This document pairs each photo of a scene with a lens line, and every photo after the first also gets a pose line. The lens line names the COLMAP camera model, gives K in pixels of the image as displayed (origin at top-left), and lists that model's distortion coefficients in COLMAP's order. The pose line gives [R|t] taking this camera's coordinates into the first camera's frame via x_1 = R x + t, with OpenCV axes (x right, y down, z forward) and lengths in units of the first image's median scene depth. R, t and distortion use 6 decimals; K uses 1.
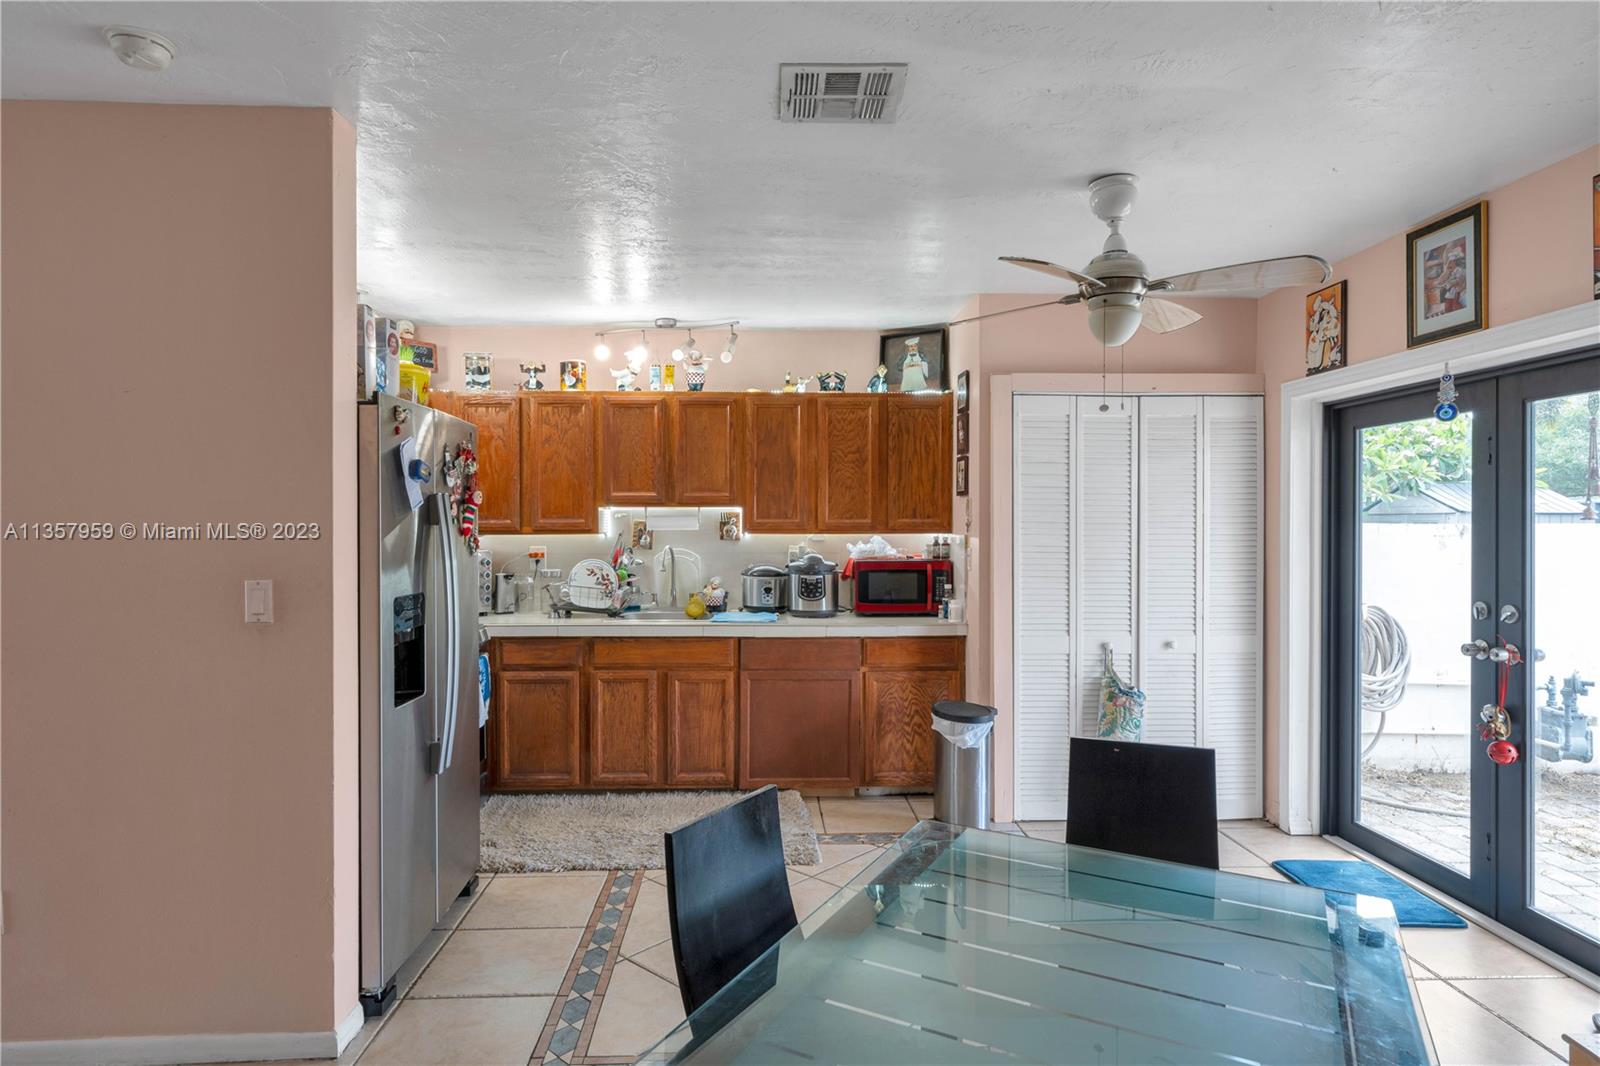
lens RADIAL K [[895.7, 0, 796.2], [0, 895.7, 532.0], [0, 0, 1]] dist [-0.002348, 0.000191]
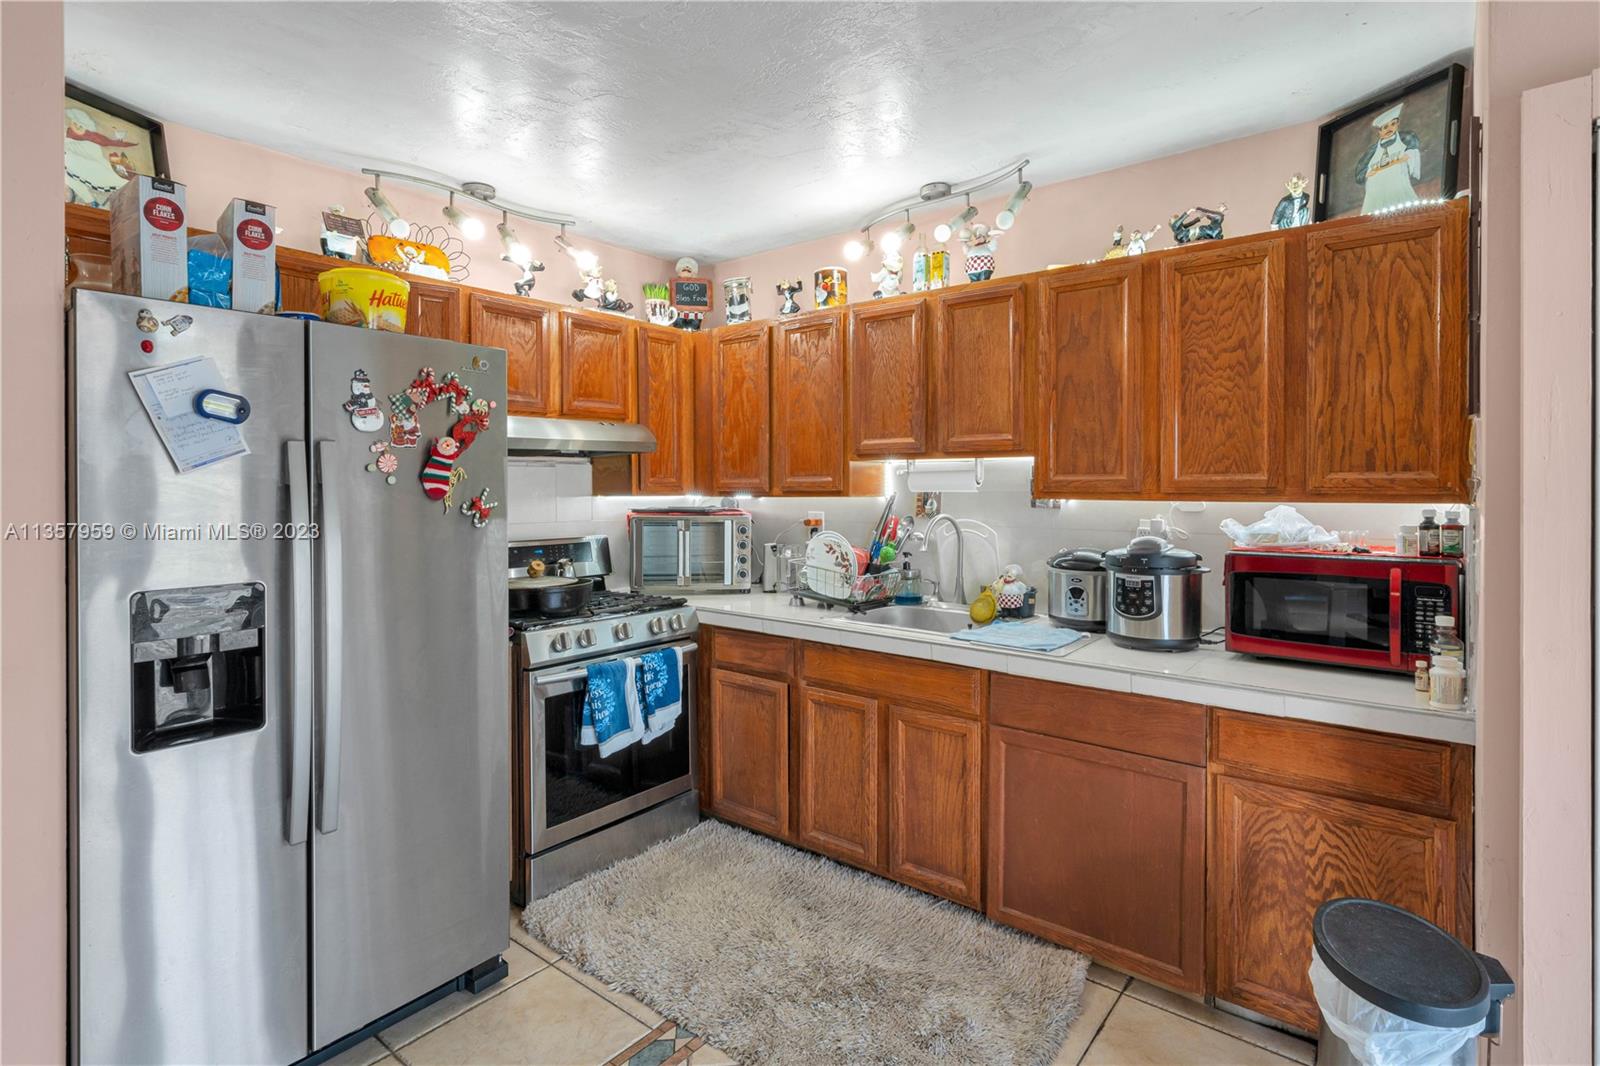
lens RADIAL K [[801.6, 0, 804.4], [0, 801.6, 491.8], [0, 0, 1]] dist [-0.002582, -0.000846]
pose [[0.759204, 0.006087, -0.650824, 0.182393], [-0.005949, 0.999979, 0.002413, -0.003482], [0.650825, 0.002040, 0.759225, 0.472823]]
